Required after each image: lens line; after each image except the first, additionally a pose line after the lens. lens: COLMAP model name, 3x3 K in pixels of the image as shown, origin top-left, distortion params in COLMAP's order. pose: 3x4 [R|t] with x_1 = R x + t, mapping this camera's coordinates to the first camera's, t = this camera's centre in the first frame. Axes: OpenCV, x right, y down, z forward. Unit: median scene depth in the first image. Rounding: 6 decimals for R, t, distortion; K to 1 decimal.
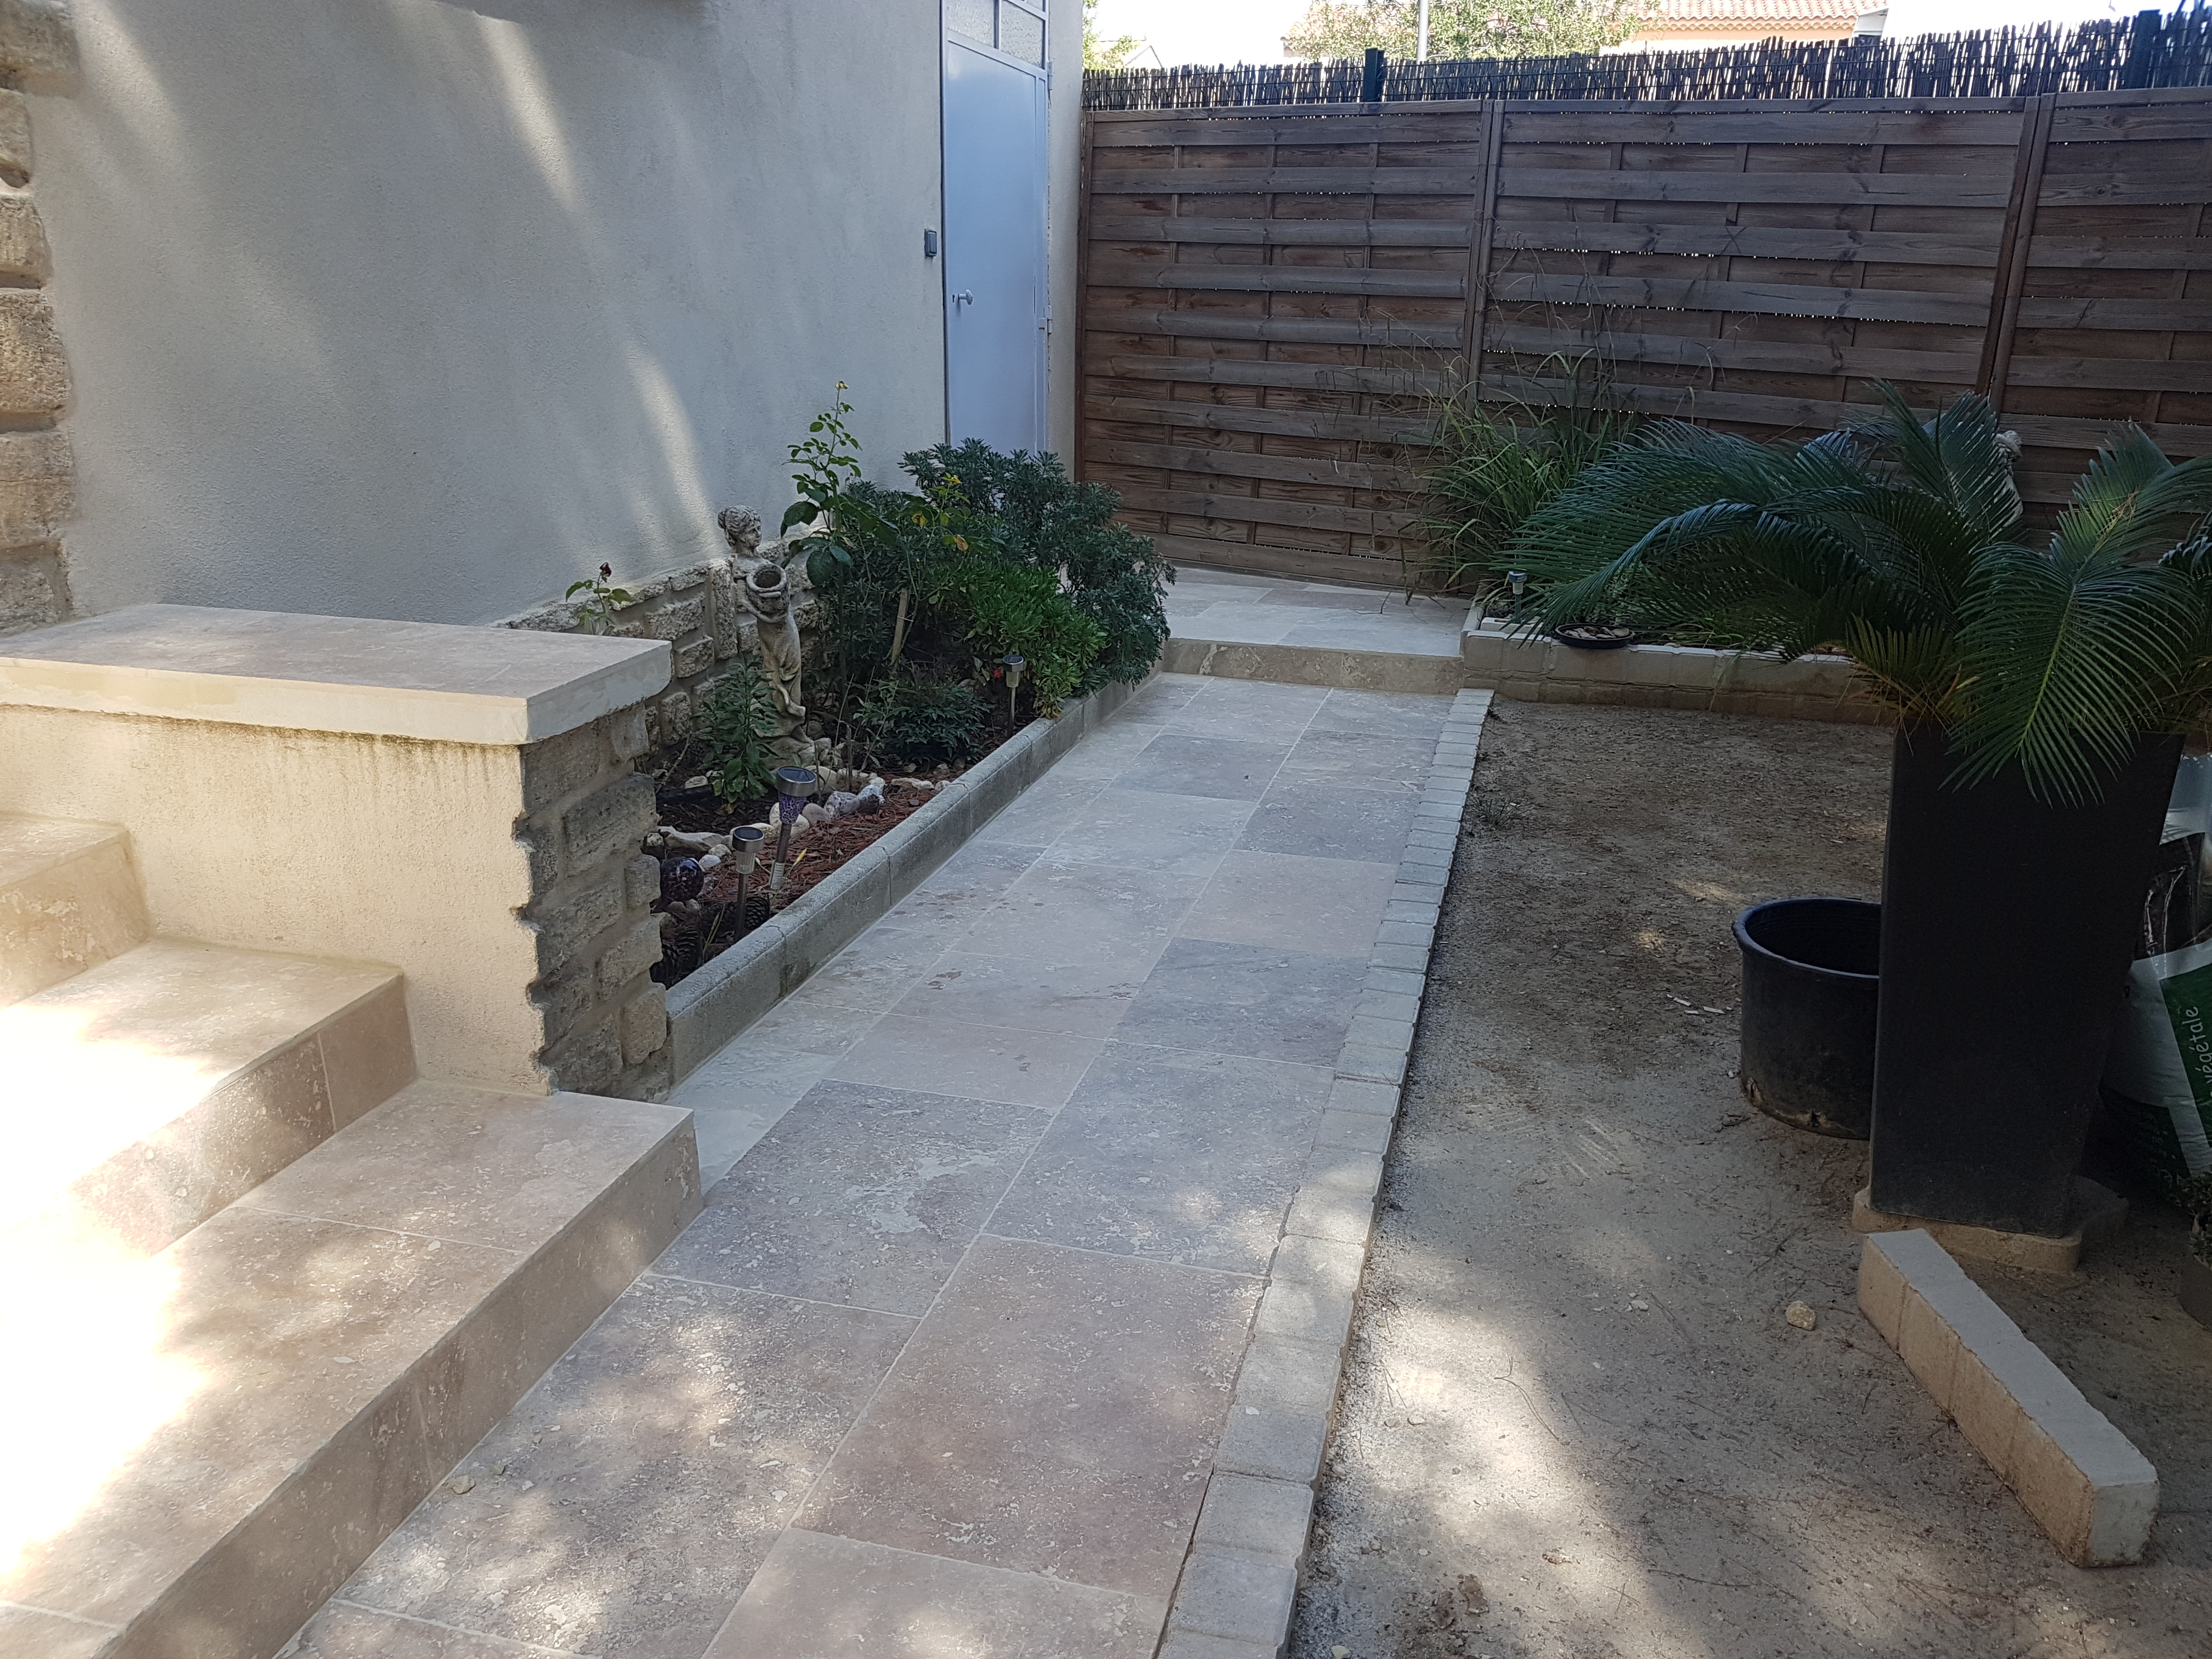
lens RADIAL K [[1664.7, 0, 1115.4], [0, 1664.7, 820.5], [0, 0, 1]] dist [-0.000572, -0.049874]
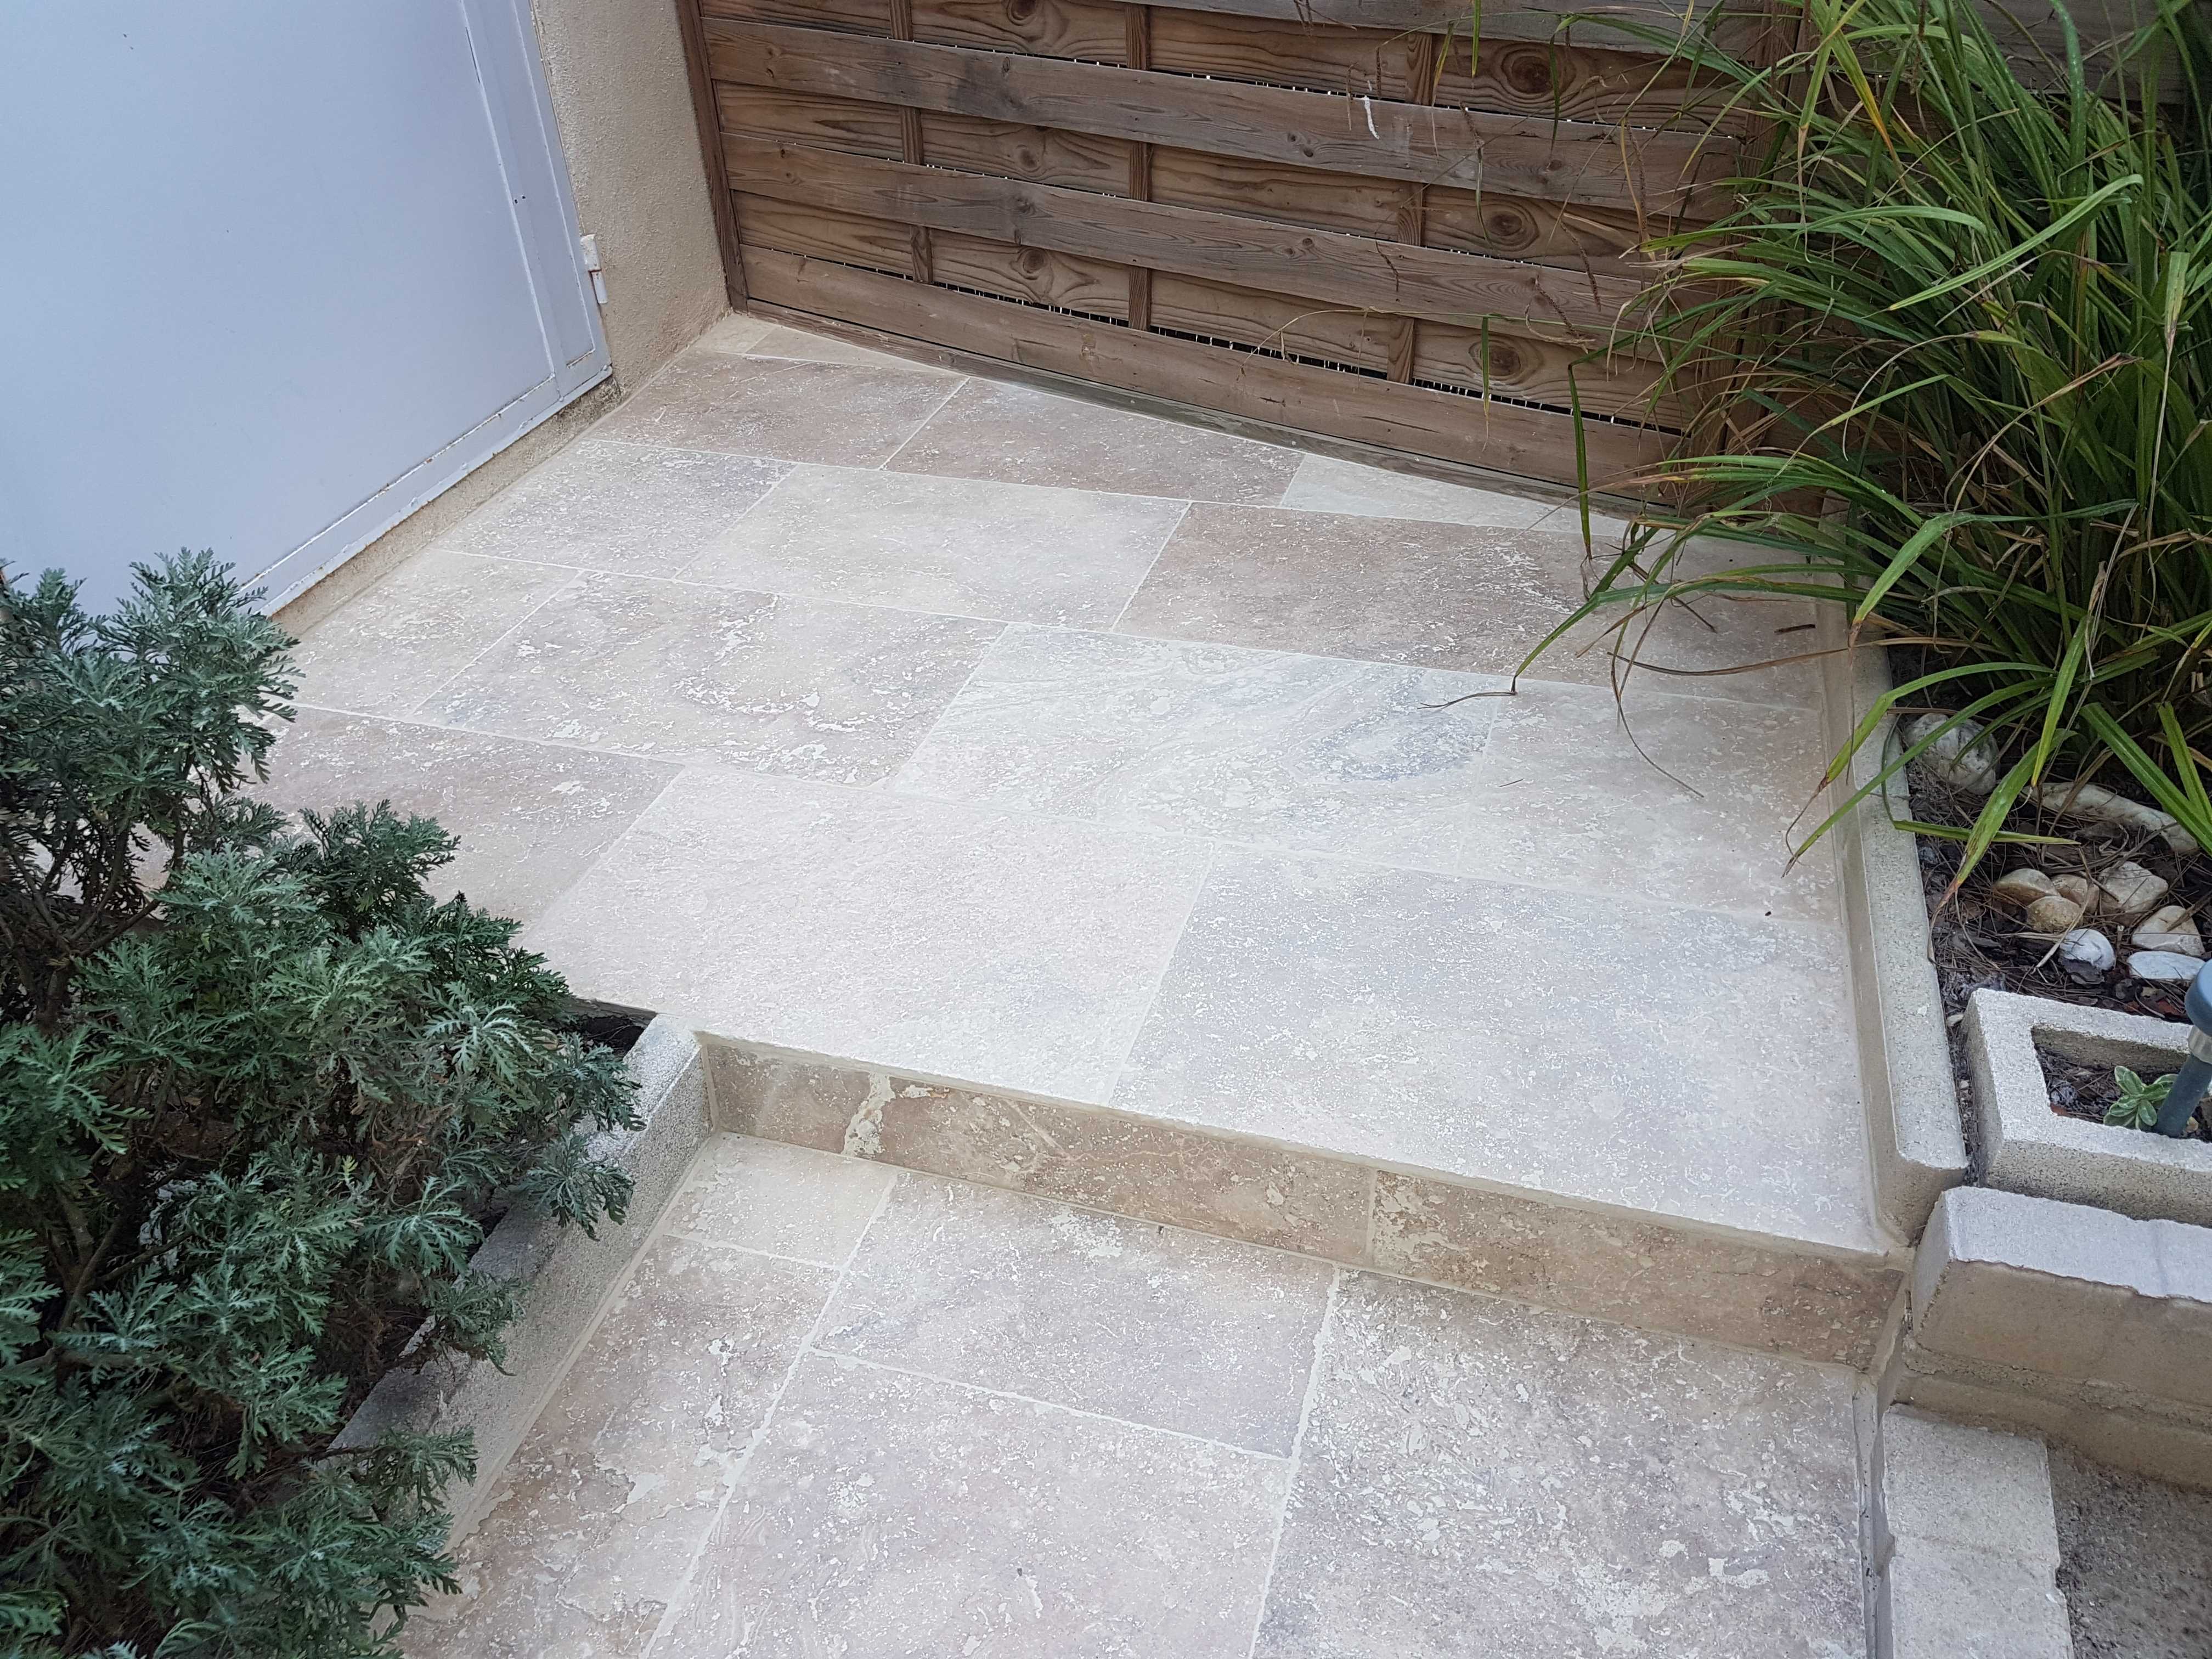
lens RADIAL K [[1664.7, 0, 1115.4], [0, 1664.7, 820.5], [0, 0, 1]] dist [-0.000572, -0.049874]
pose [[0.997987, -0.041315, -0.048120, 0.093100], [0.054612, 0.945584, 0.320764, -0.190073], [0.032249, -0.322746, 0.945936, 0.648341]]
